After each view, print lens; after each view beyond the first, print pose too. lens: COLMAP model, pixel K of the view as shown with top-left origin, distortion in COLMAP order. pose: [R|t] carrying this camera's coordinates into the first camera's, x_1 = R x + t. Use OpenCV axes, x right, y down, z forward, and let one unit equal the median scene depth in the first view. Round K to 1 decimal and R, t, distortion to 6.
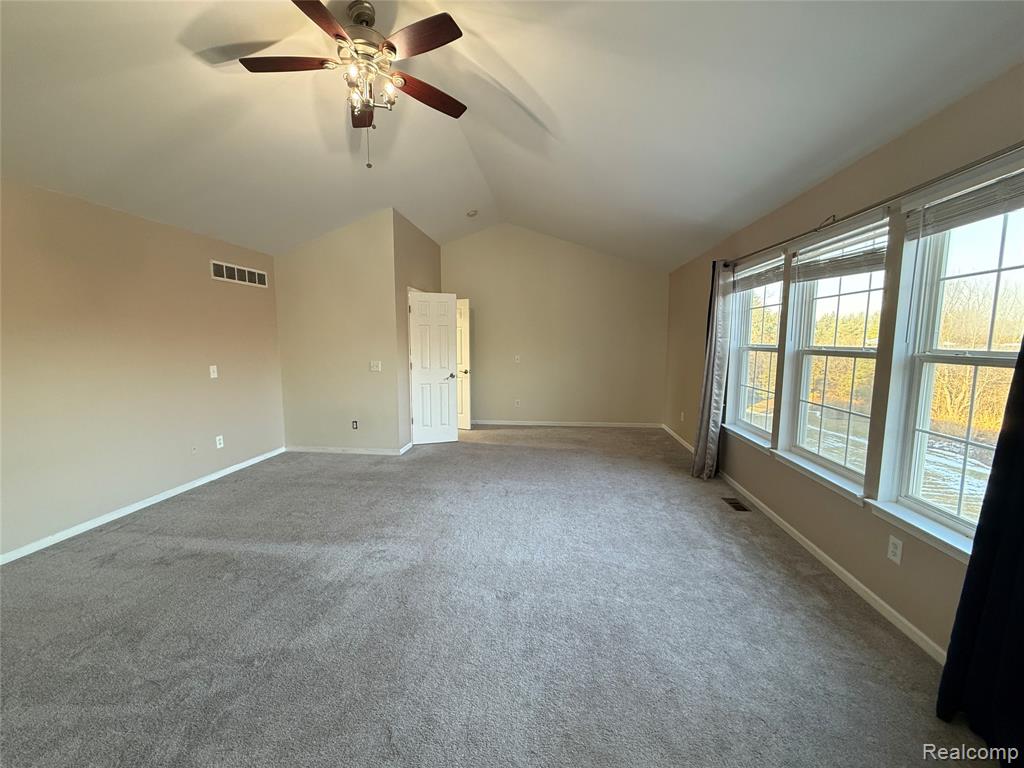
lens RADIAL K [[407.5, 0, 509.1], [0, 407.5, 384.3], [0, 0, 1]] dist [0.001258, 0.000407]
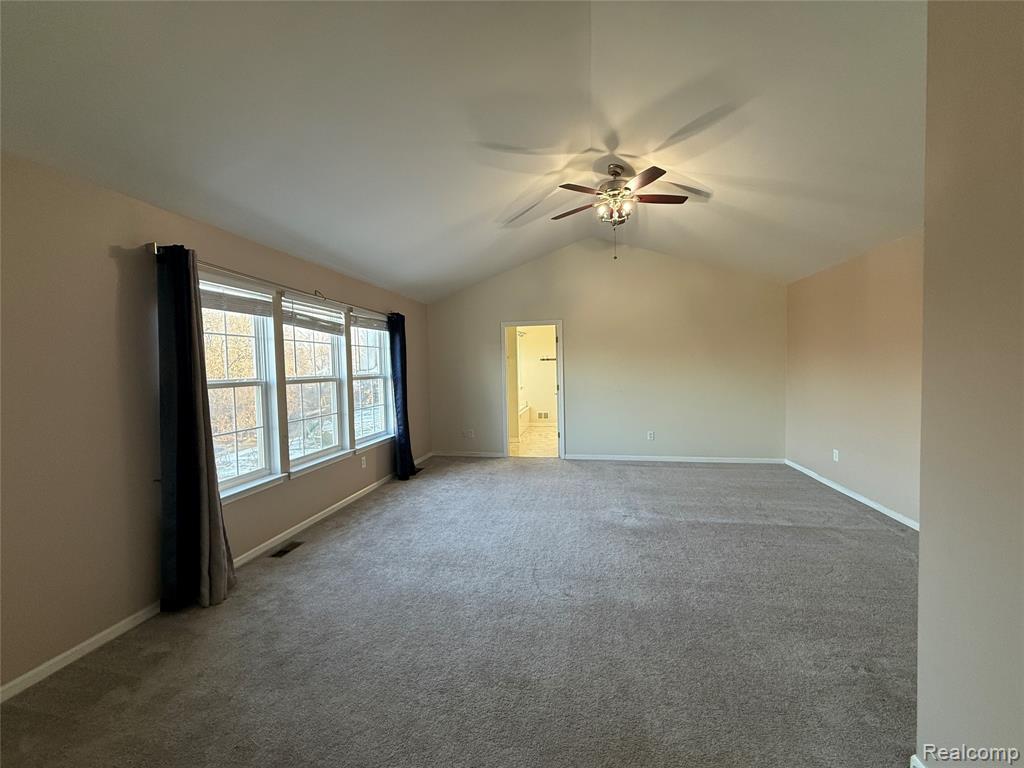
lens RADIAL K [[407.5, 0, 509.1], [0, 407.5, 384.3], [0, 0, 1]] dist [0.001258, 0.000407]
pose [[-0.997115, 0.018544, 0.073611, -0.030074], [0.029732, 0.987635, 0.153929, -0.265102], [-0.069846, 0.155673, -0.985336, 2.377502]]
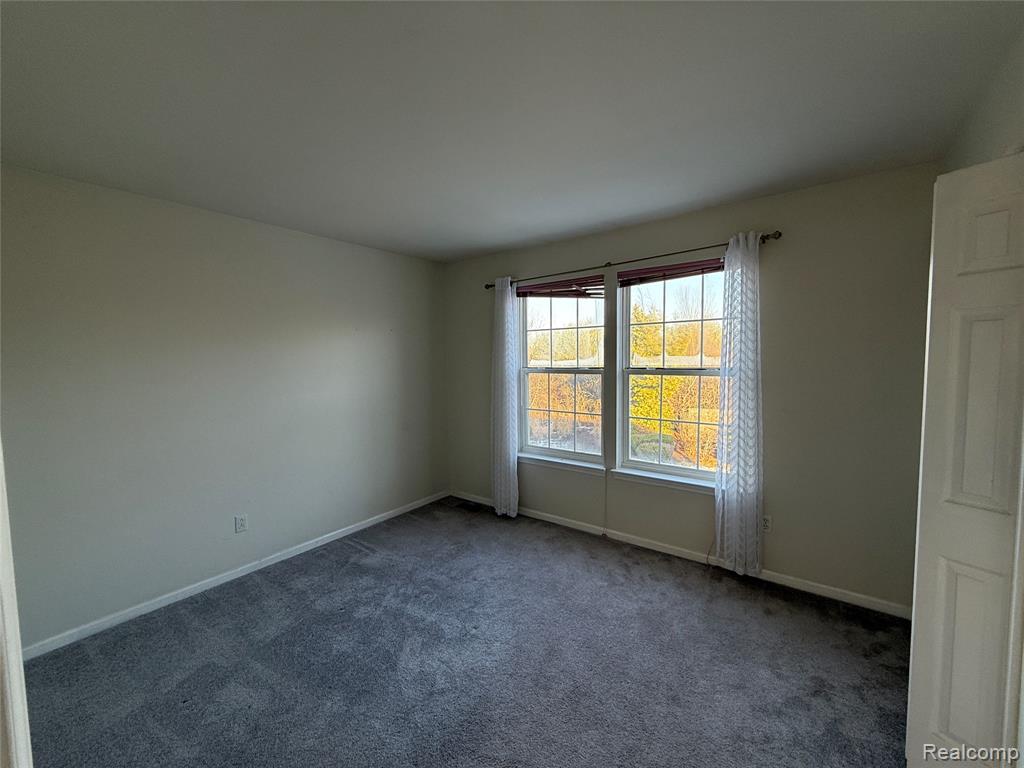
lens RADIAL K [[407.5, 0, 509.1], [0, 407.5, 384.3], [0, 0, 1]] dist [0.001258, 0.000407]
pose [[0.518252, -0.065572, 0.852710, -0.432163], [0.111213, 0.993757, 0.008827, -0.061054], [-0.847966, 0.090258, 0.522309, 0.431056]]
